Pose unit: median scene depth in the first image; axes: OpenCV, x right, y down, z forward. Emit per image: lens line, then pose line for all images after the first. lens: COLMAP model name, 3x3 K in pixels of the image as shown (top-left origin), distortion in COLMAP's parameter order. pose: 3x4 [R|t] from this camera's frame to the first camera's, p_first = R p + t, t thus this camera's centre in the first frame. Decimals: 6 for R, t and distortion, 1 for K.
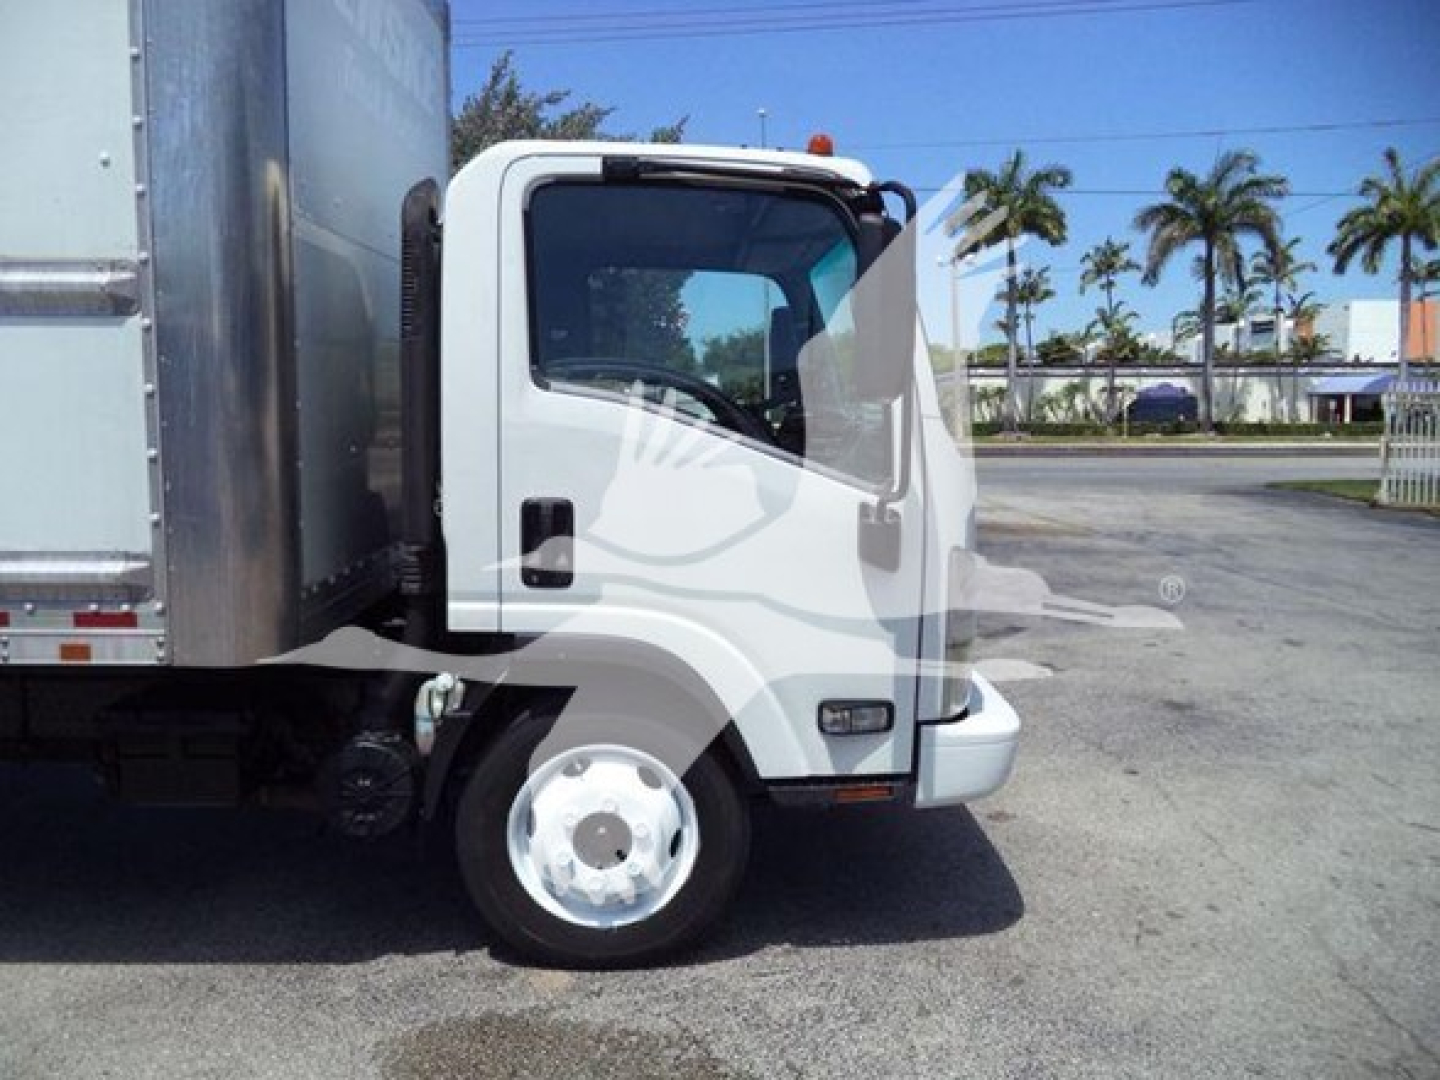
lens RADIAL K [[1192.6, 0, 721.4], [0, 1192.6, 554.5], [0, 0, 1]] dist [-0.016712, 0.004934]
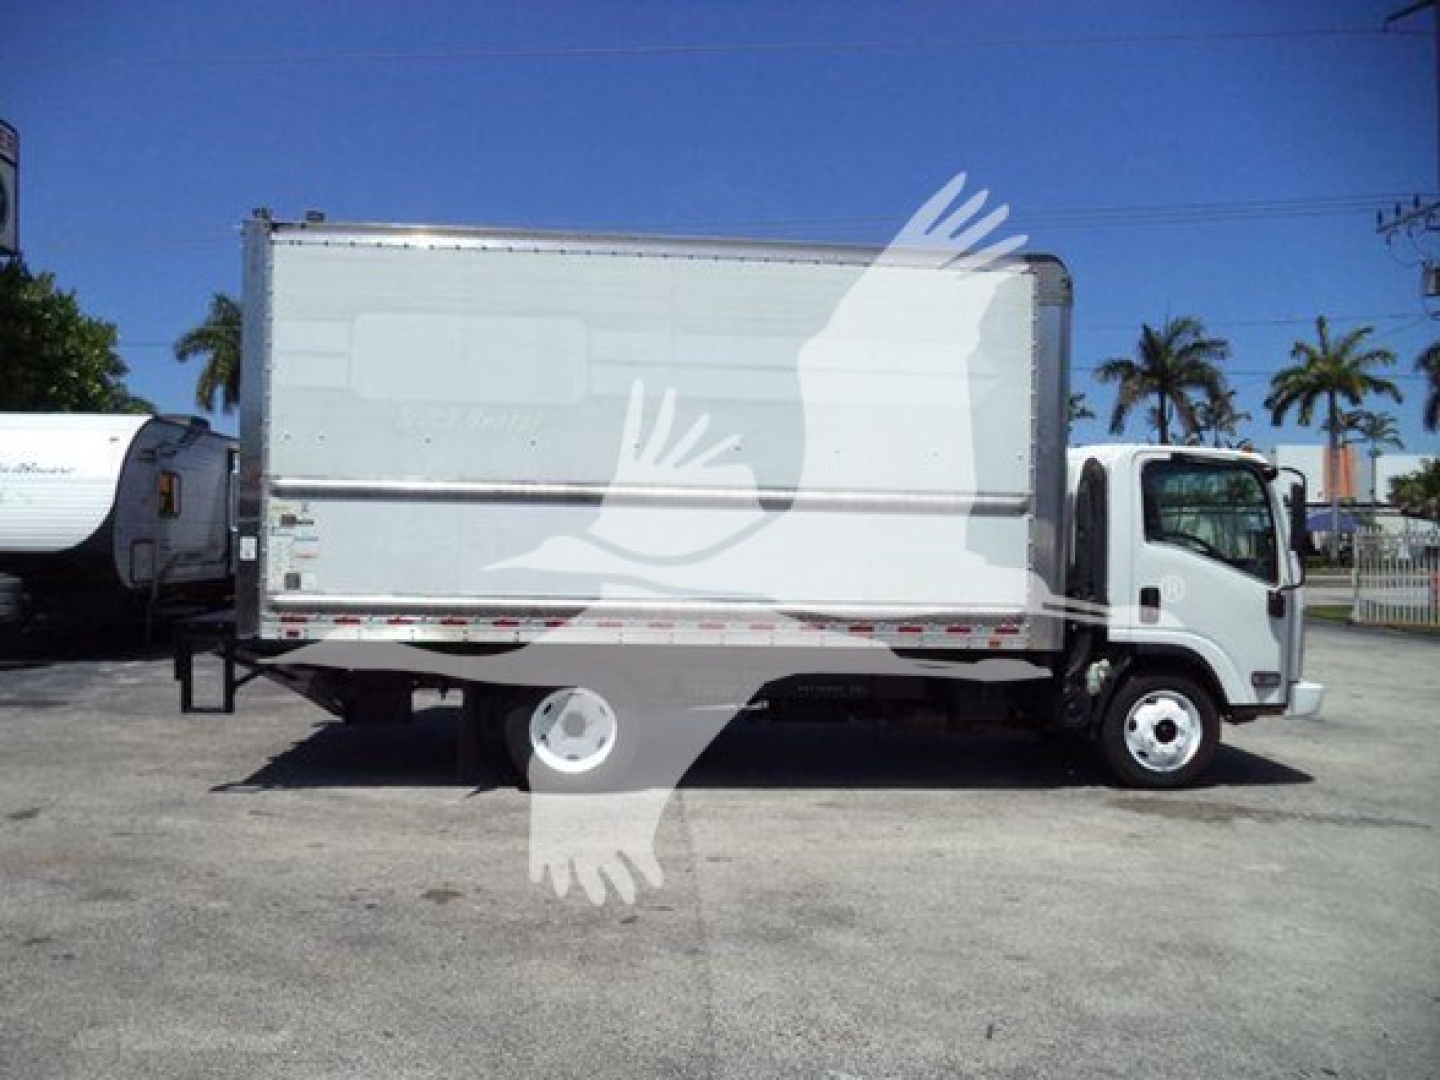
lens RADIAL K [[1177.9, 0, 737.2], [0, 1177.9, 533.2], [0, 0, 1]] dist [-0.028311, -0.005037]
pose [[0.998633, 0.010558, 0.051201, -0.153226], [-0.003972, 0.991888, -0.127056, 0.021156], [-0.052127, 0.126679, 0.990573, -0.187928]]
